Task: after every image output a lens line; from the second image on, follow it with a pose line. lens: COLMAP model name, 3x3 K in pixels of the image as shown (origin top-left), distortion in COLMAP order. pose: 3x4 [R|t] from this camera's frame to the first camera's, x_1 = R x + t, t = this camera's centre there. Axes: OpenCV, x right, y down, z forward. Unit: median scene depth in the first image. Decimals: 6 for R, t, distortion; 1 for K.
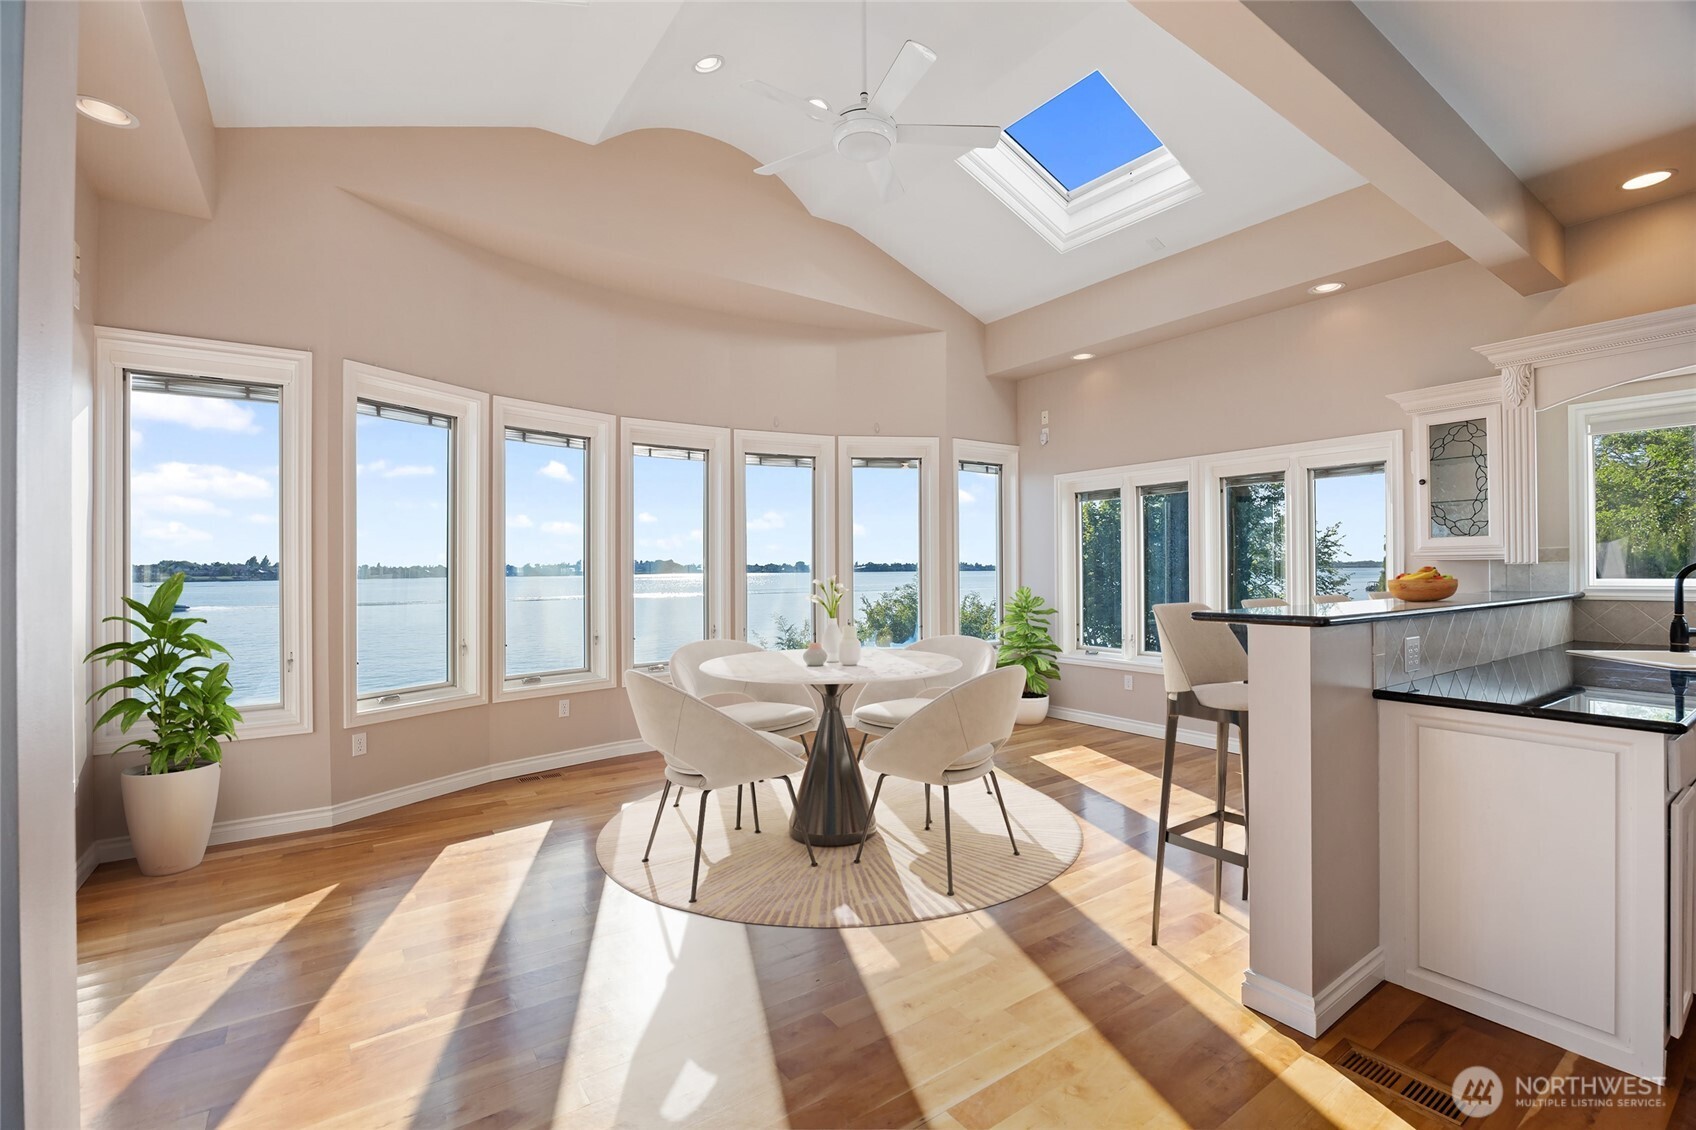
lens RADIAL K [[735.4, 0, 841.6], [0, 735.4, 571.4], [0, 0, 1]] dist [0.002810, 0.000458]
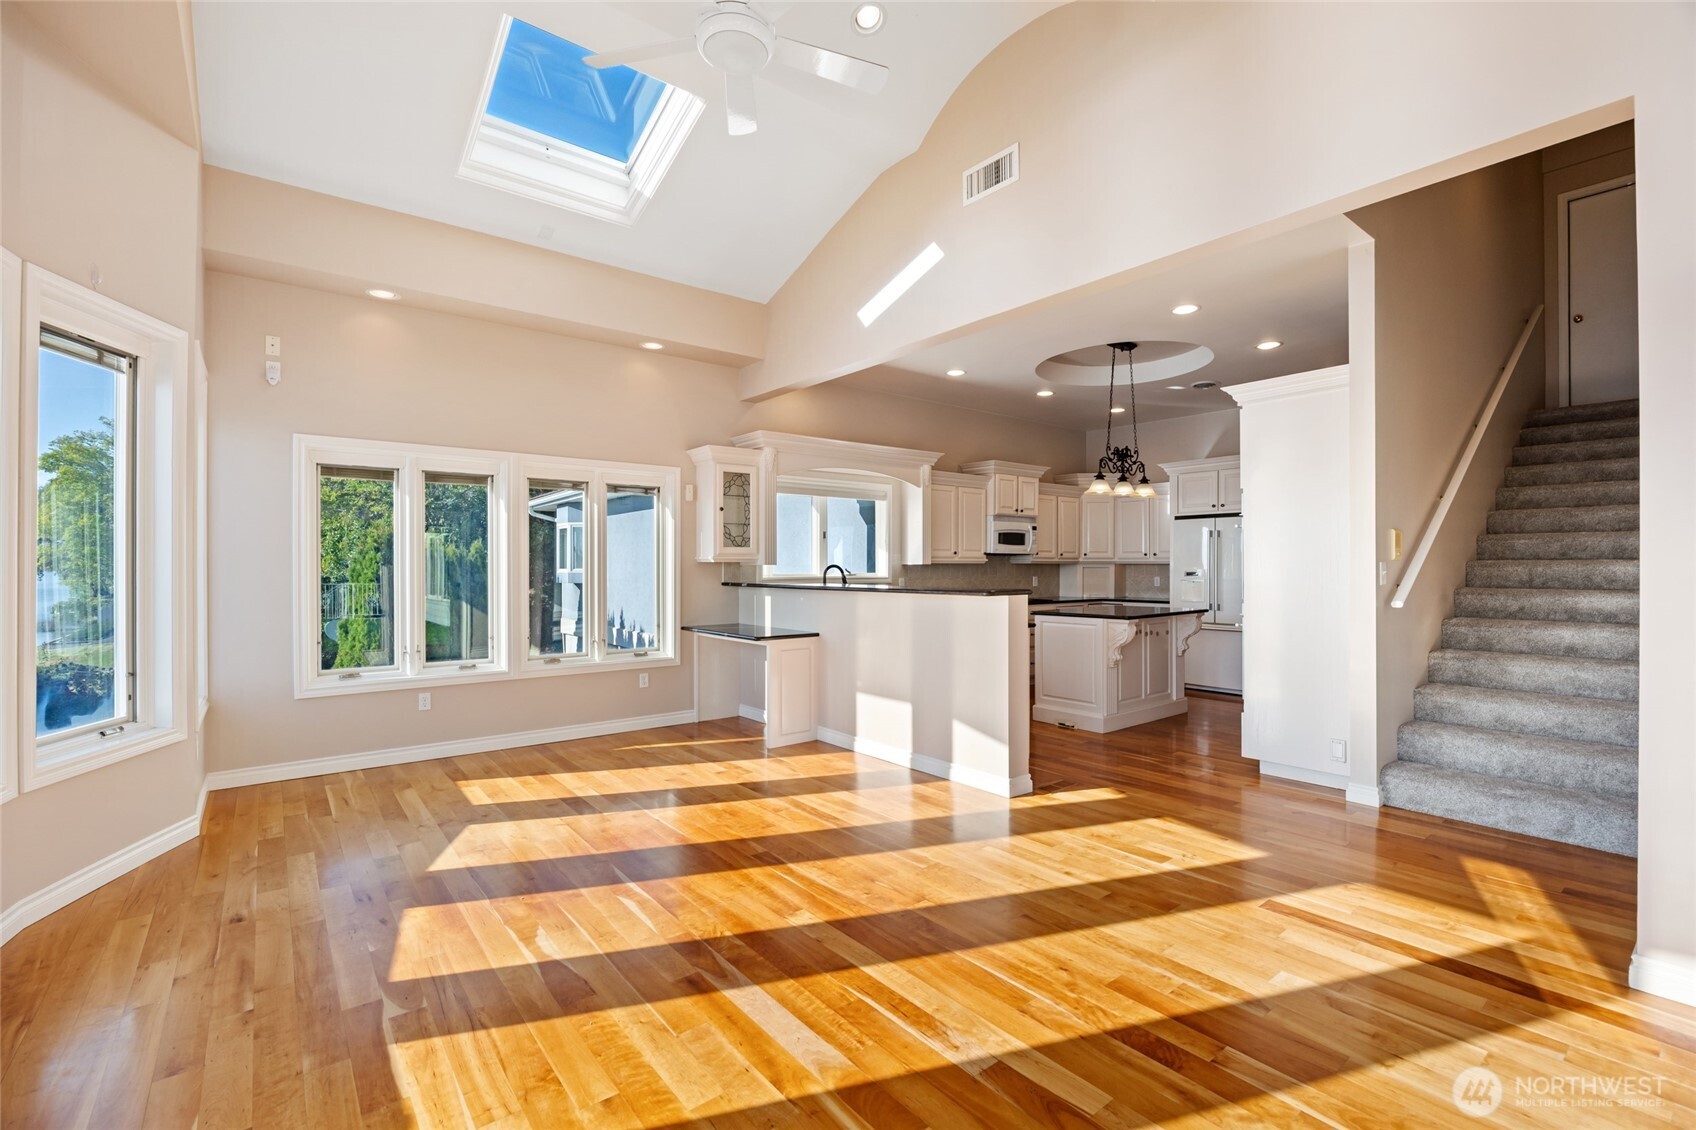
lens RADIAL K [[735.4, 0, 853.8], [0, 735.4, 573.4], [0, 0, 1]] dist [0.002810, 0.000458]
pose [[-0.046977, -0.007645, 0.998867, -0.519706], [0.004208, 0.999960, 0.007852, -0.001402], [-0.998887, 0.004572, -0.046943, 0.593202]]
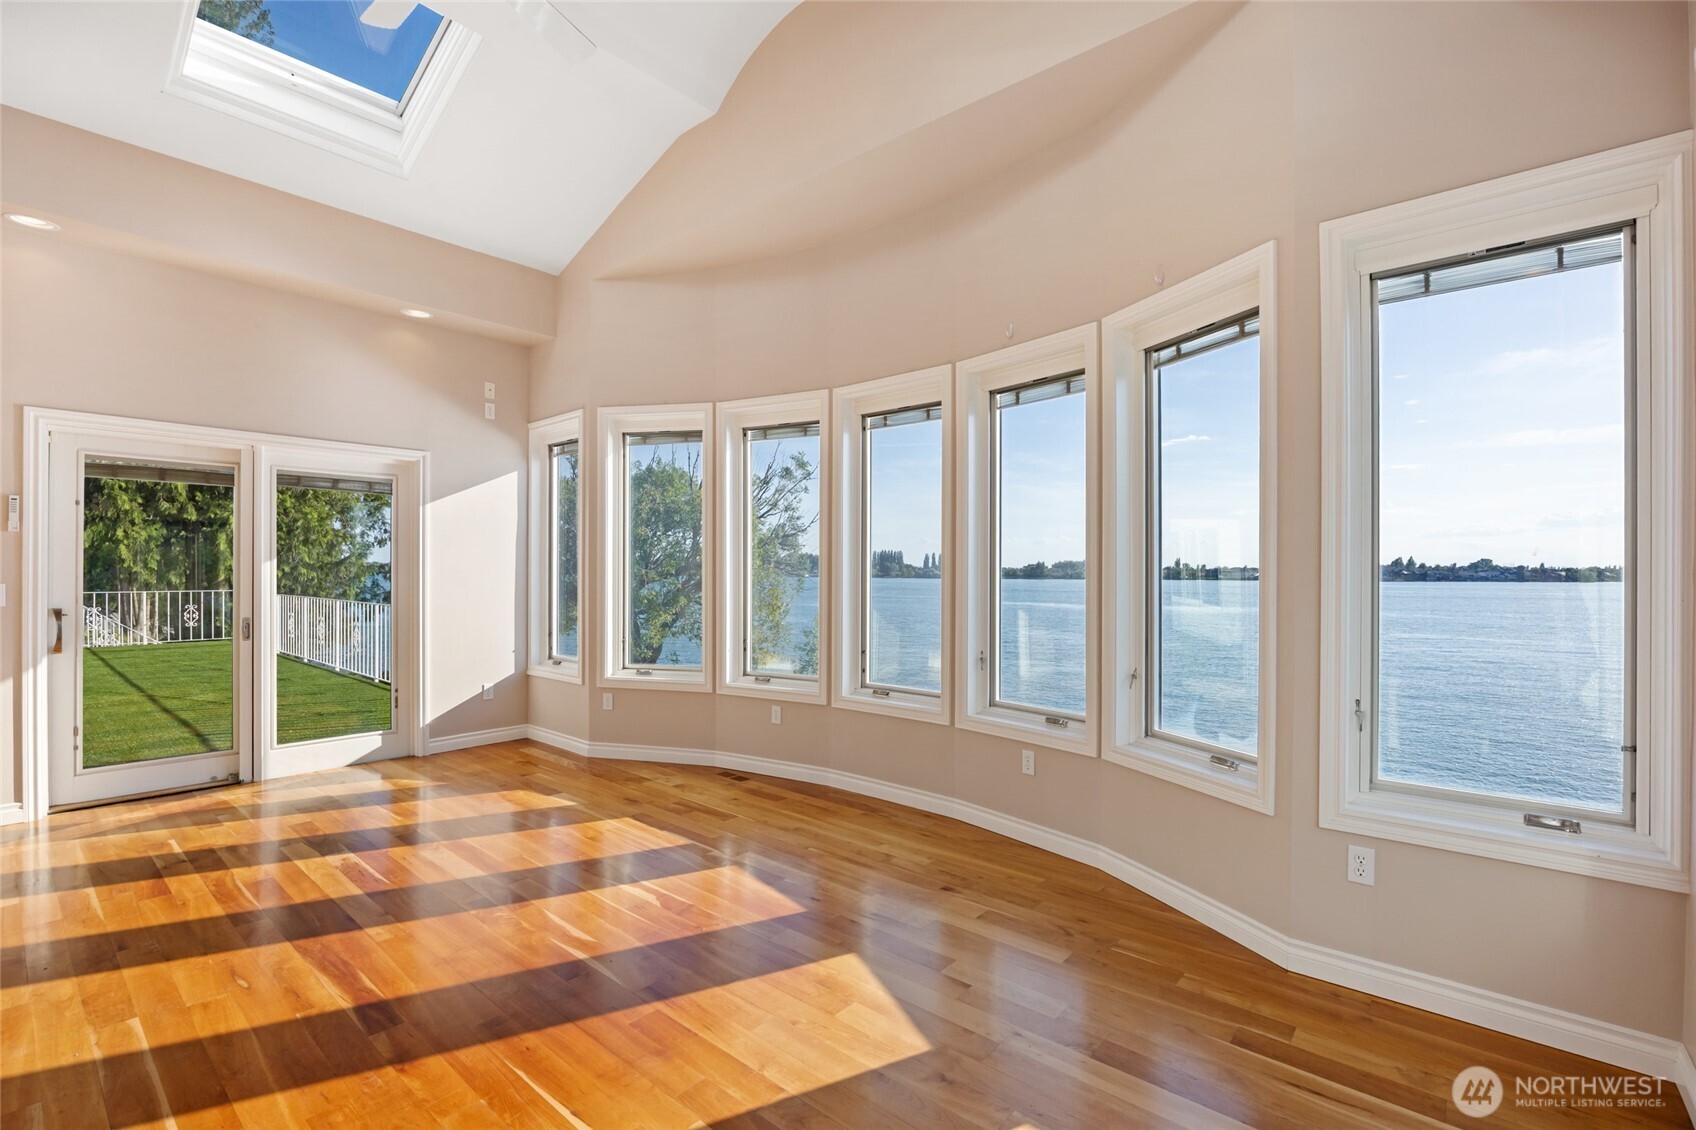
lens RADIAL K [[735.4, 0, 856.9], [0, 735.4, 576.9], [0, 0, 1]] dist [0.002810, 0.000458]
pose [[0.236334, 0.014423, -0.971565, 0.516763], [-0.008254, 0.999884, 0.012836, -0.007025], [0.971637, 0.004985, 0.236426, 0.791256]]
